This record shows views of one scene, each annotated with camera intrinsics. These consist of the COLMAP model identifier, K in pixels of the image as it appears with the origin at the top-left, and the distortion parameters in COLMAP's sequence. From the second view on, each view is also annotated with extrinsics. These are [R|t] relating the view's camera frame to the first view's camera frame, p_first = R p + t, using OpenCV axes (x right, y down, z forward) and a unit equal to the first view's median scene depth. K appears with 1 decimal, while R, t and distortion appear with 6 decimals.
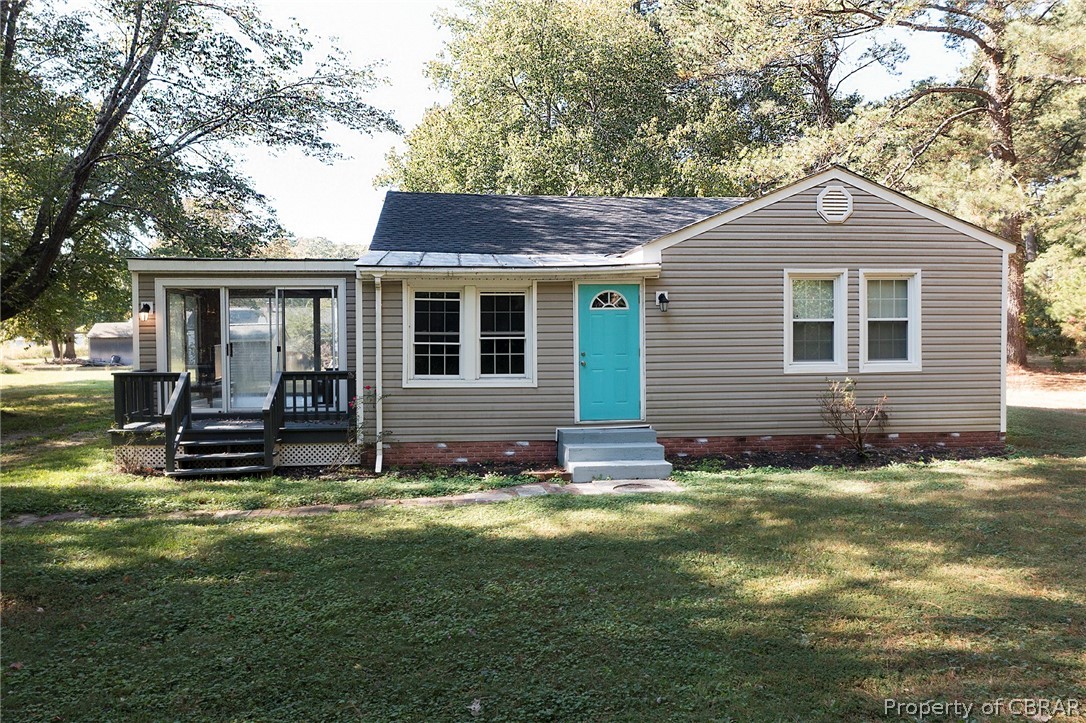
lens RADIAL K [[851.6, 0, 543.0], [0, 851.6, 359.2], [0, 0, 1]] dist [0.000262, -0.008753]
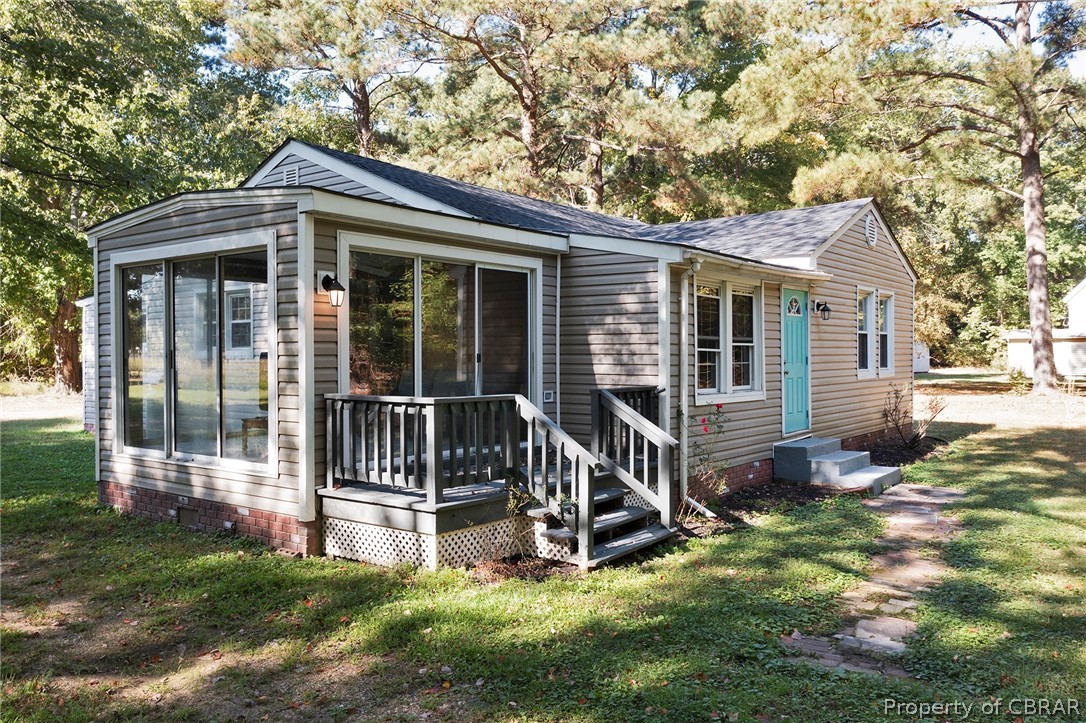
lens RADIAL K [[851.6, 0, 543.2], [0, 851.6, 360.9], [0, 0, 1]] dist [0.000262, -0.008753]
pose [[0.703515, -0.000033, 0.710680, -0.802067], [0.018319, 0.999669, -0.018089, 0.003799], [-0.710444, 0.025745, 0.703283, 0.536711]]
